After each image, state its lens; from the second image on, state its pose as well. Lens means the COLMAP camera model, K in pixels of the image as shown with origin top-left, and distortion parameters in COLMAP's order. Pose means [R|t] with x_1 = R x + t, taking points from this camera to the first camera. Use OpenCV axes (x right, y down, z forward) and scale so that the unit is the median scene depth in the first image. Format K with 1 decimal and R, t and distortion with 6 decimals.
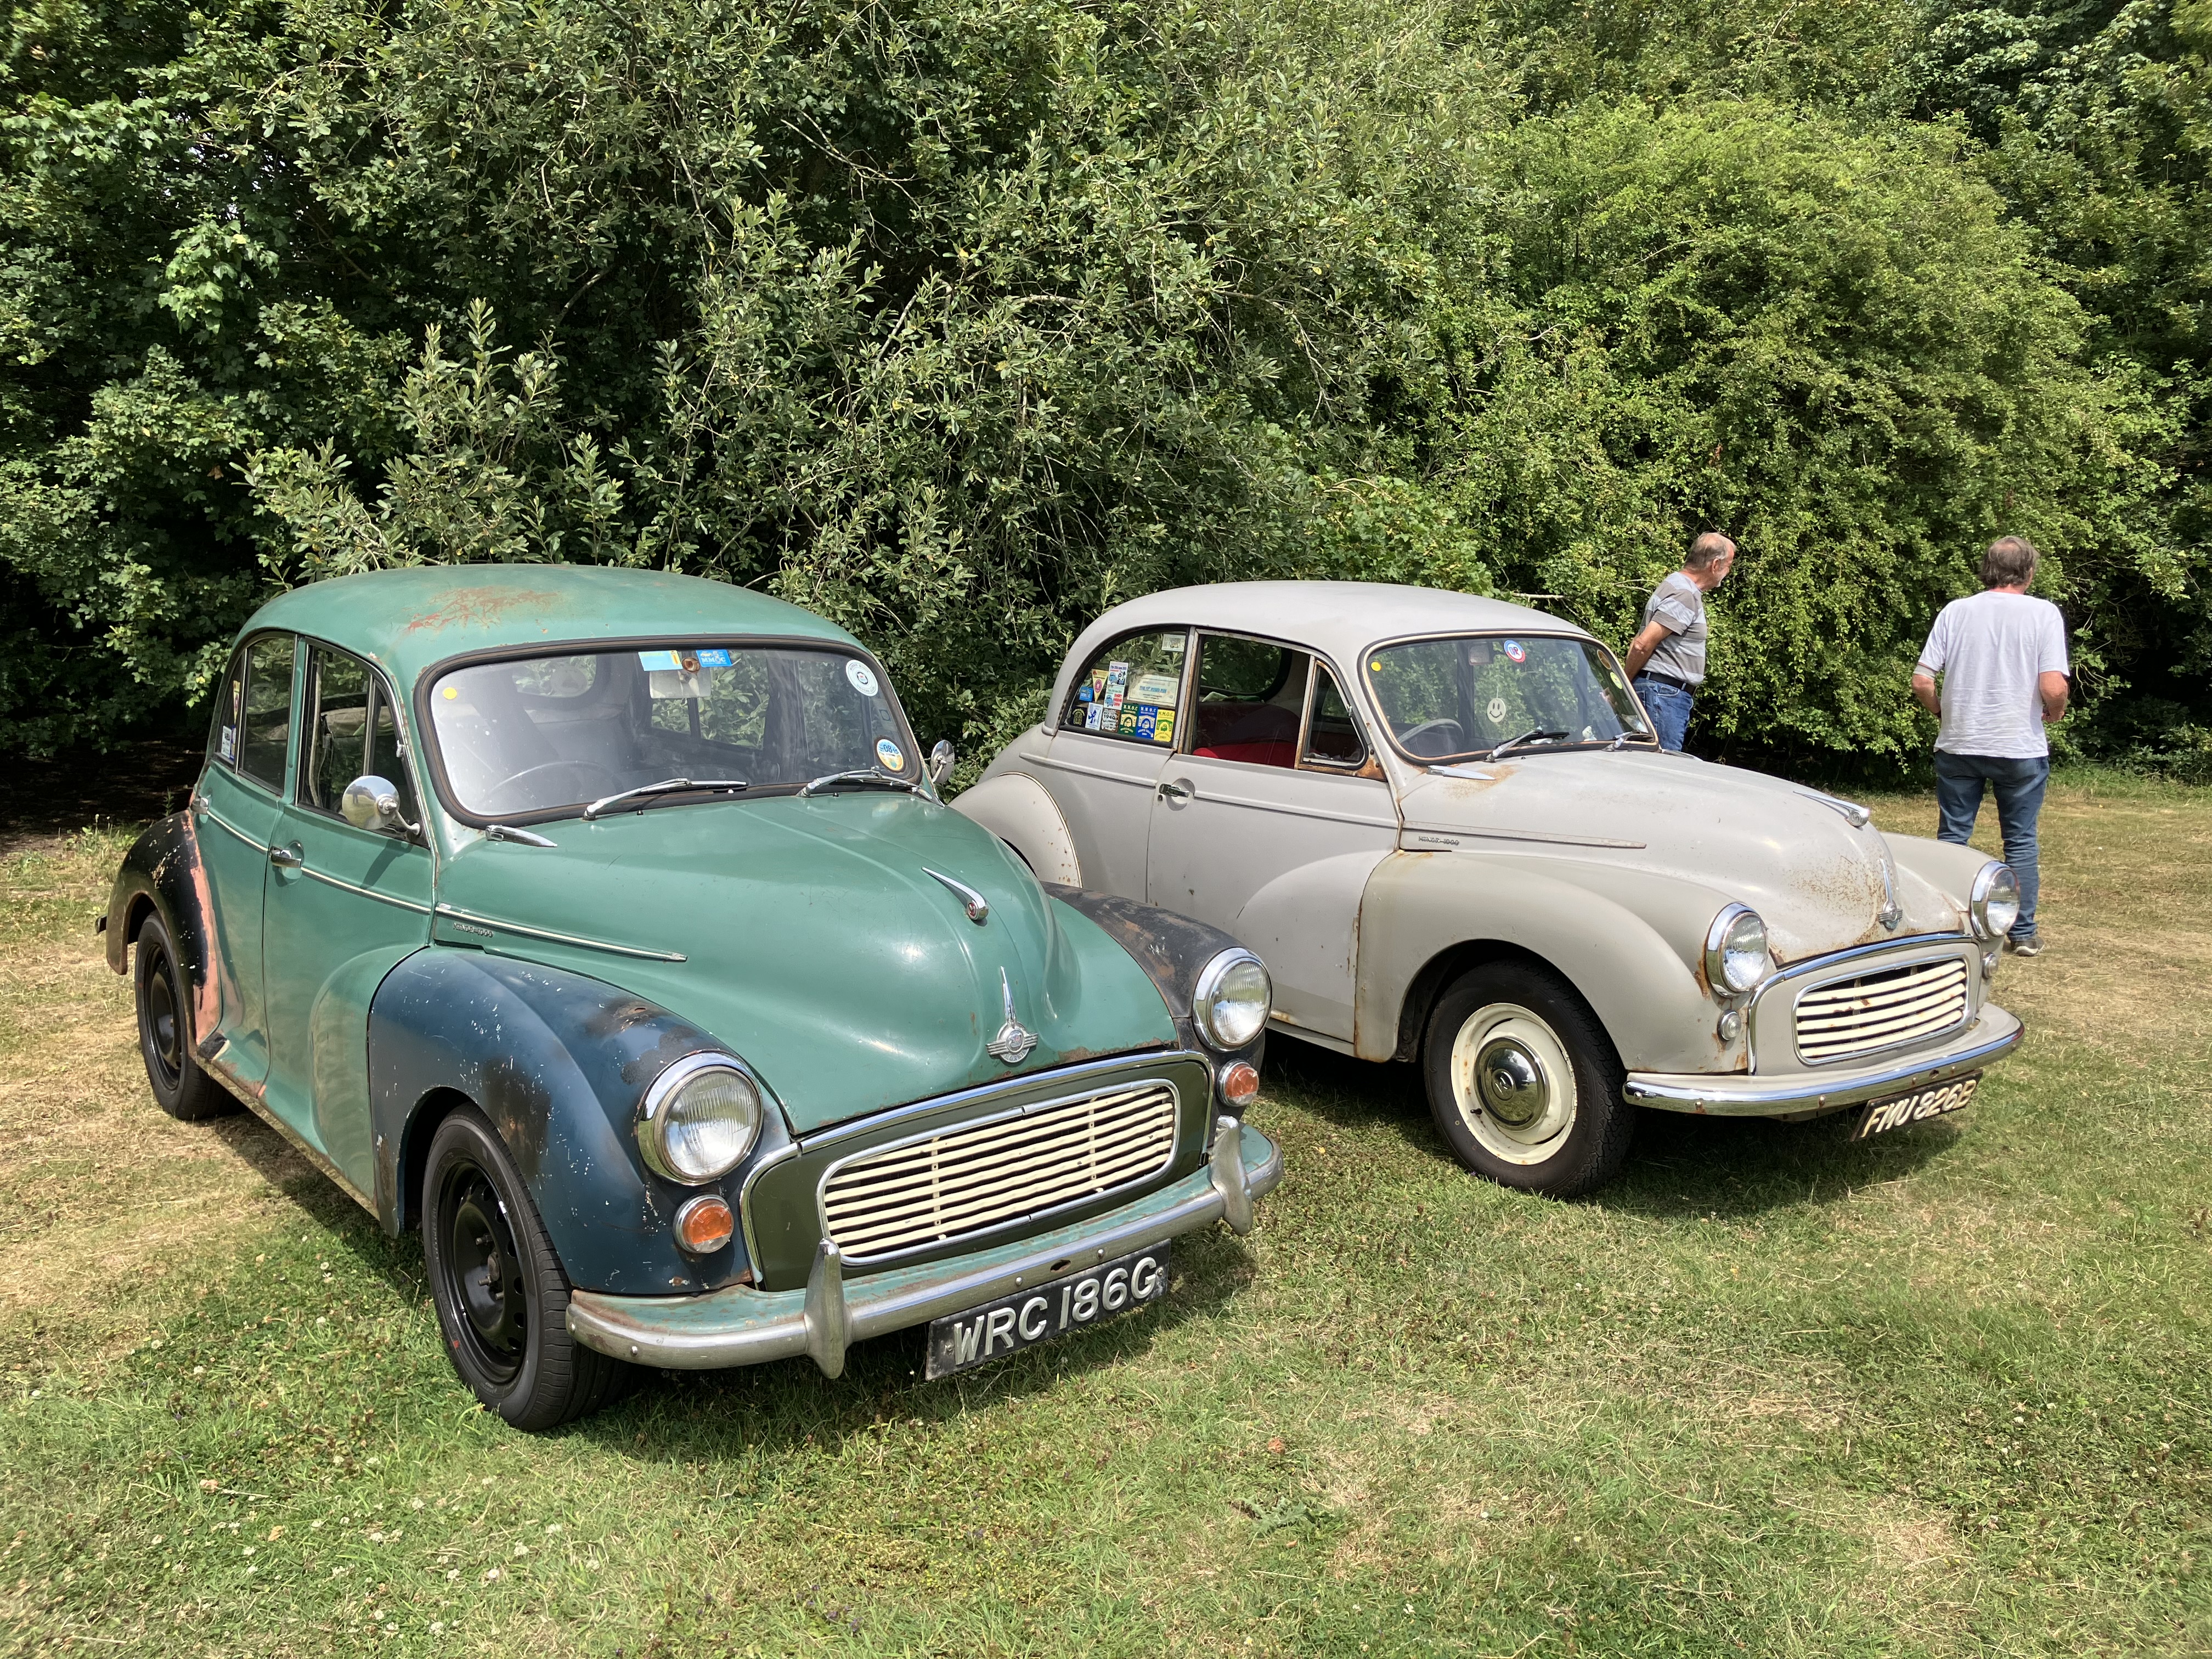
lens RADIAL K [[1811.2, 0, 1121.4], [0, 1811.2, 827.3], [0, 0, 1]] dist [0.042818, -0.057331]
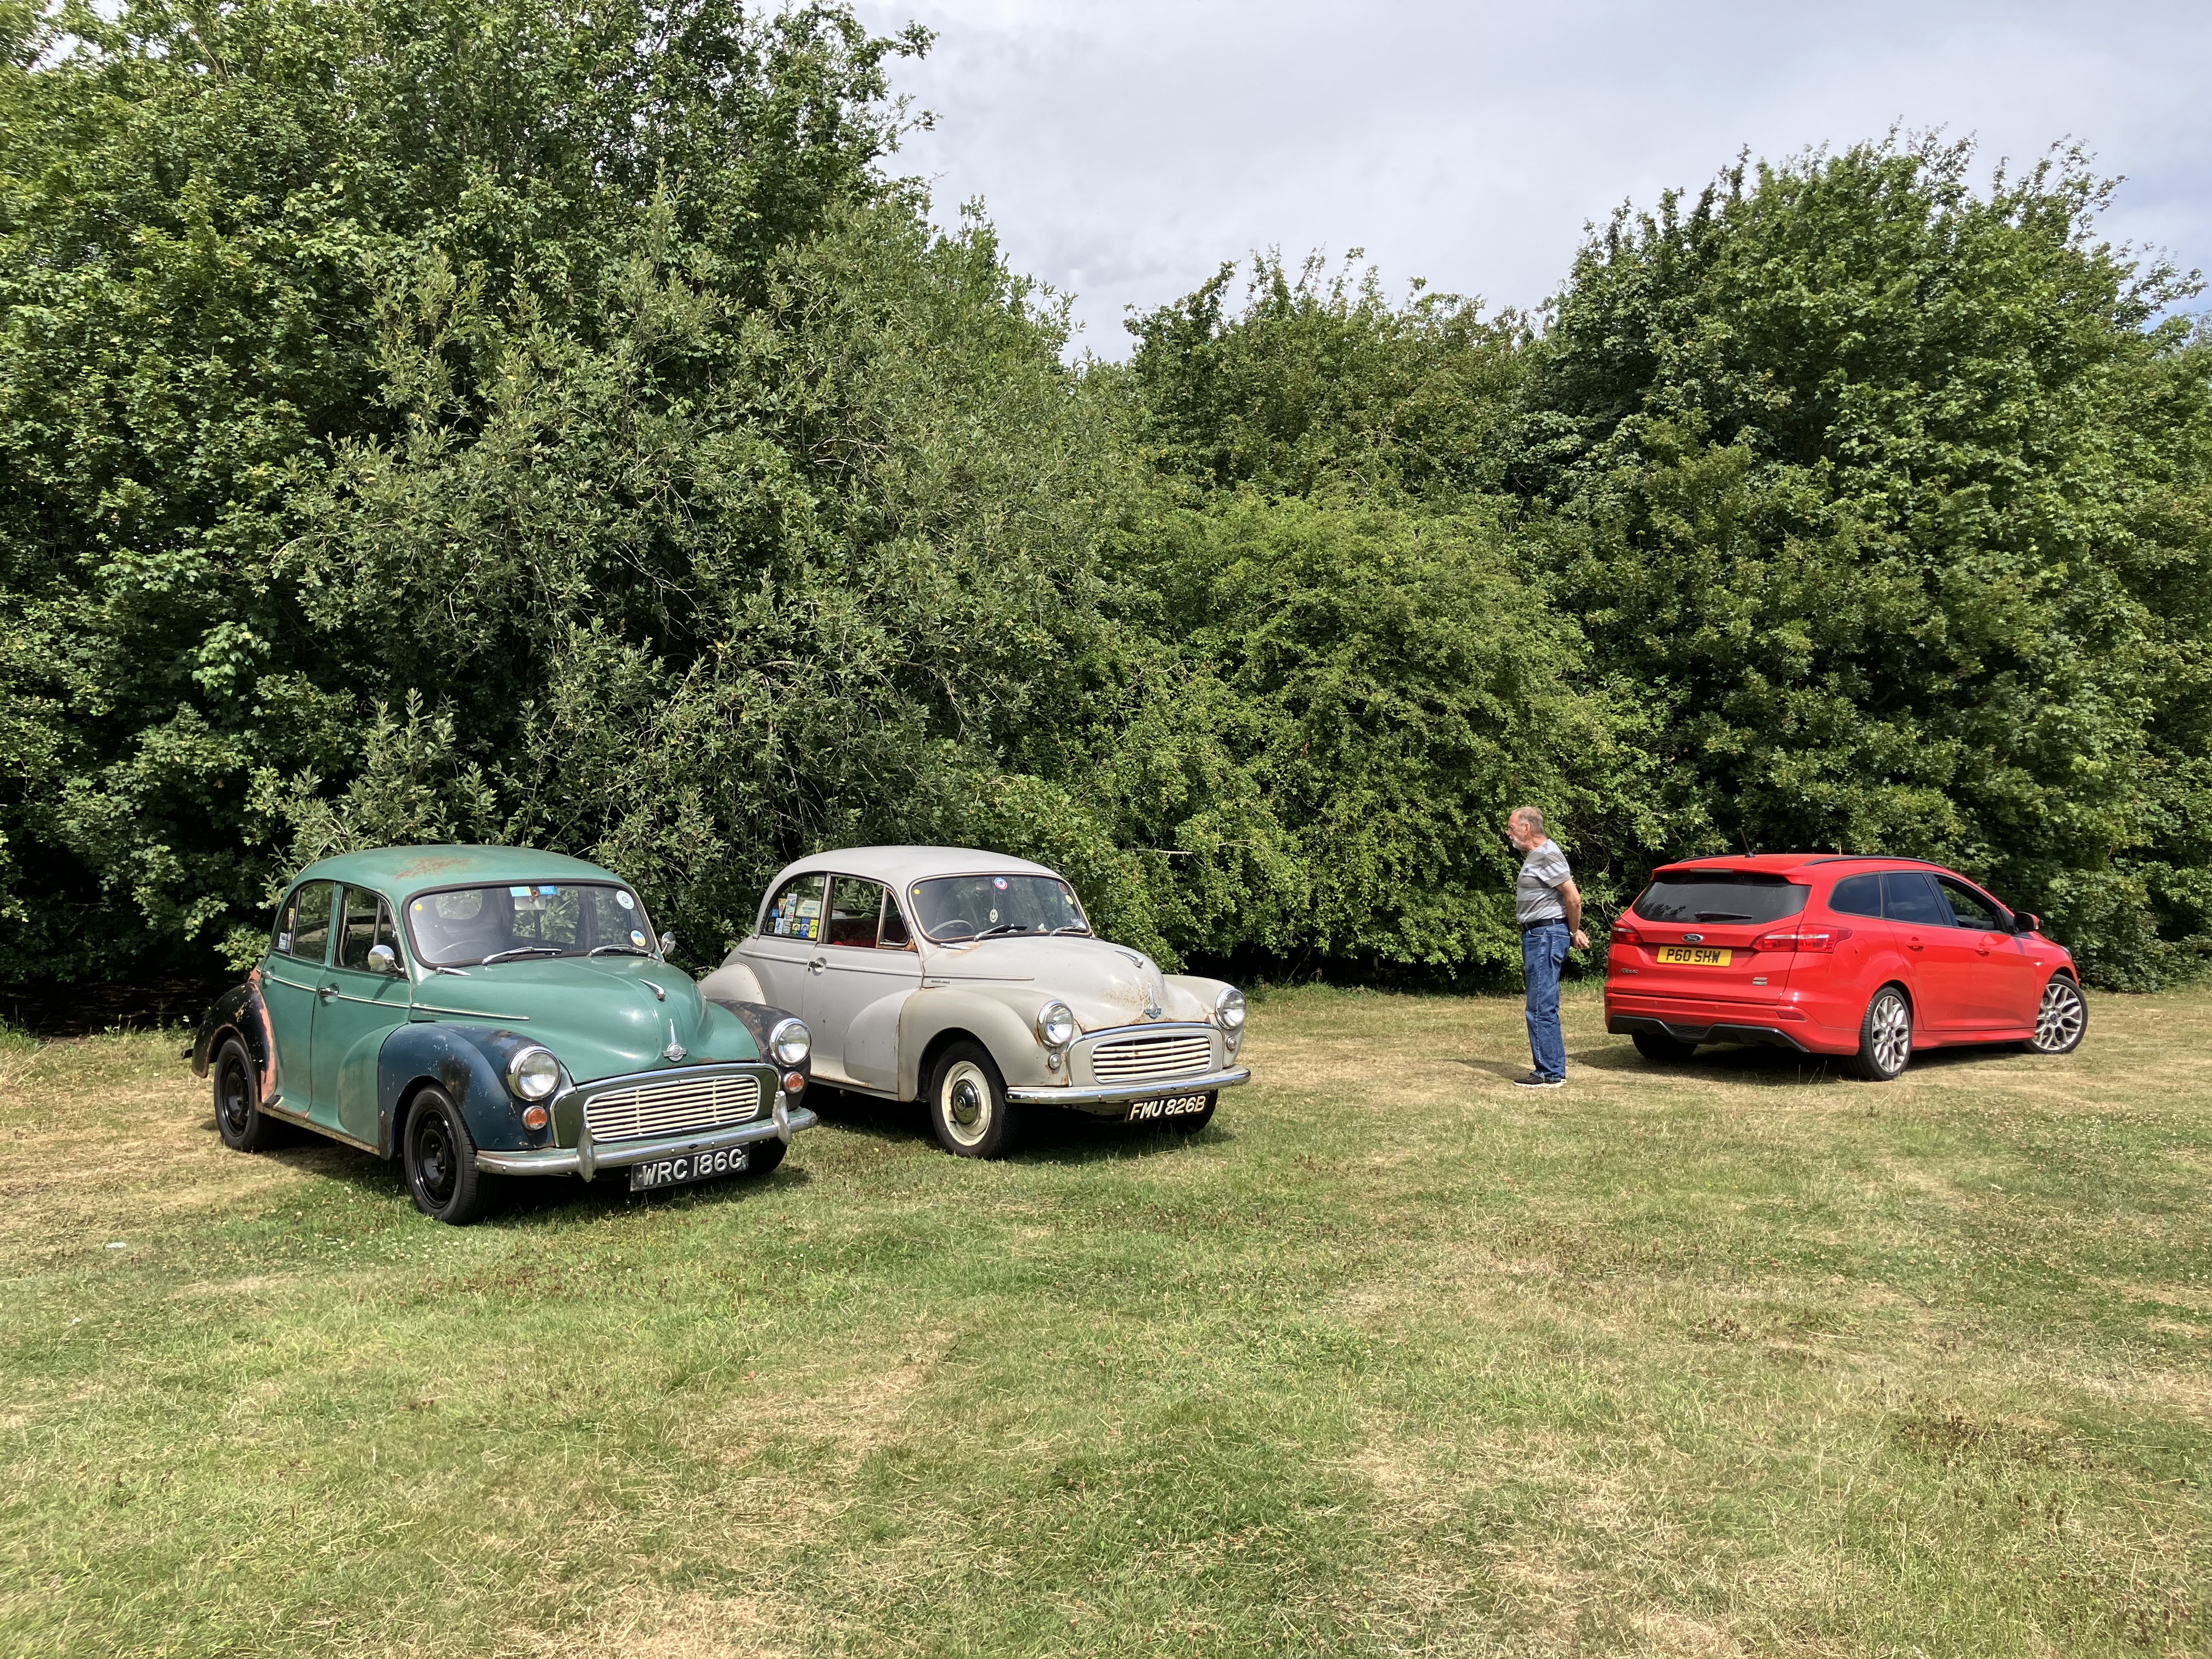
lens RADIAL K [[1811.2, 0, 1109.4], [0, 1811.2, 839.6], [0, 0, 1]] dist [0.042818, -0.057331]
pose [[0.997592, -0.012778, 0.068161, 0.154474], [0.021899, 0.990632, -0.134788, 0.081403], [-0.065801, 0.135956, 0.988527, -0.617360]]
